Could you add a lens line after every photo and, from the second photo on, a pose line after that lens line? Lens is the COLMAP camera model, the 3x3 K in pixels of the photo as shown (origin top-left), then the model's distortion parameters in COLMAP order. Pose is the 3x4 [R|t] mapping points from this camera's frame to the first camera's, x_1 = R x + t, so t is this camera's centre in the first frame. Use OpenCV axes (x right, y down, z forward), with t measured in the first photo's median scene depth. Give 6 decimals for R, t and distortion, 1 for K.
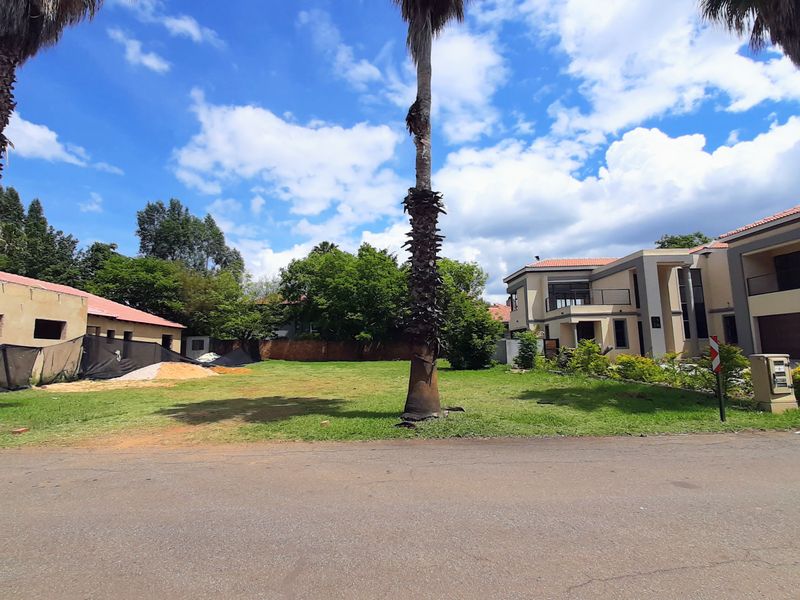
lens RADIAL K [[419.9, 0, 400.0], [0, 419.9, 300.0], [0, 0, 1]] dist [-0.002616, 0.000690]
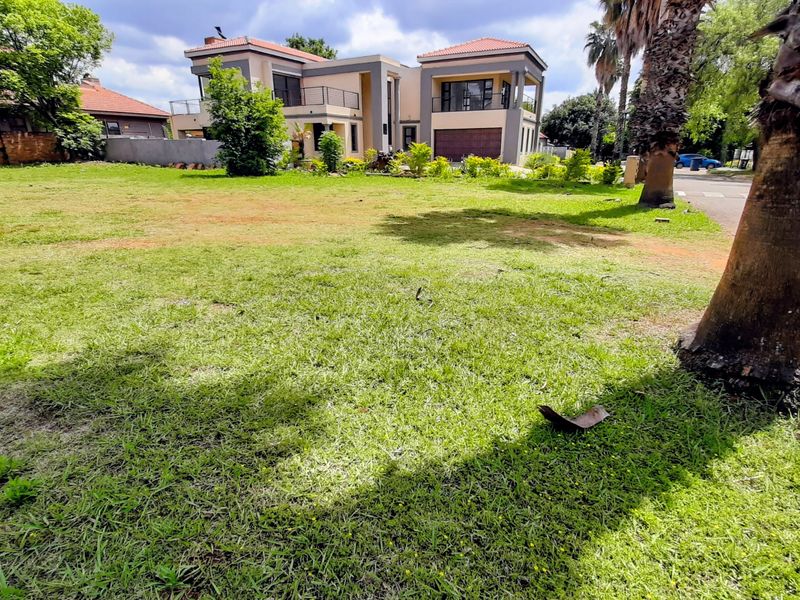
lens RADIAL K [[419.9, 0, 400.0], [0, 419.9, 300.0], [0, 0, 1]] dist [-0.002616, 0.000690]
pose [[0.486487, -0.272783, 0.830012, -0.399465], [-0.114392, 0.921945, 0.370044, 0.049103], [-0.866167, -0.274968, 0.417310, 0.318343]]
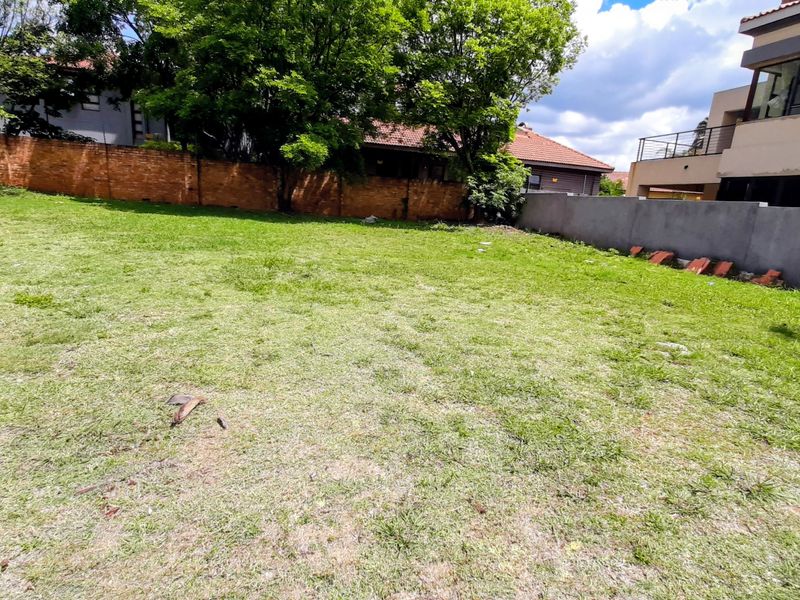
lens RADIAL K [[419.9, 0, 400.0], [0, 419.9, 300.0], [0, 0, 1]] dist [-0.002616, 0.000690]
pose [[0.967474, 0.033431, 0.250753, -0.132712], [-0.120078, 0.933133, 0.338888, 0.106108], [-0.222657, -0.357975, 0.906795, 0.887875]]
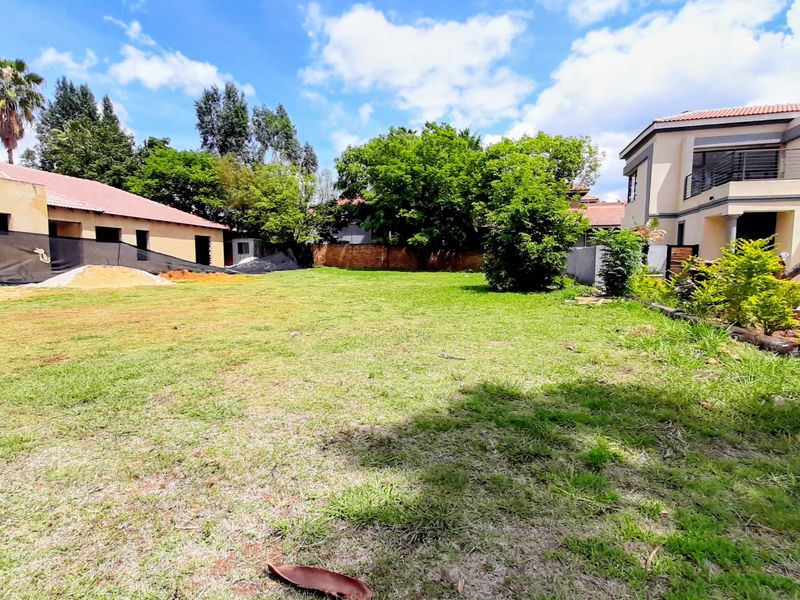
lens RADIAL K [[419.9, 0, 400.0], [0, 419.9, 300.0], [0, 0, 1]] dist [-0.002616, 0.000690]
pose [[0.956393, 0.052104, -0.287400, 0.157745], [0.010758, 0.977009, 0.212927, 0.039929], [0.291886, -0.206734, 0.933843, 0.332351]]
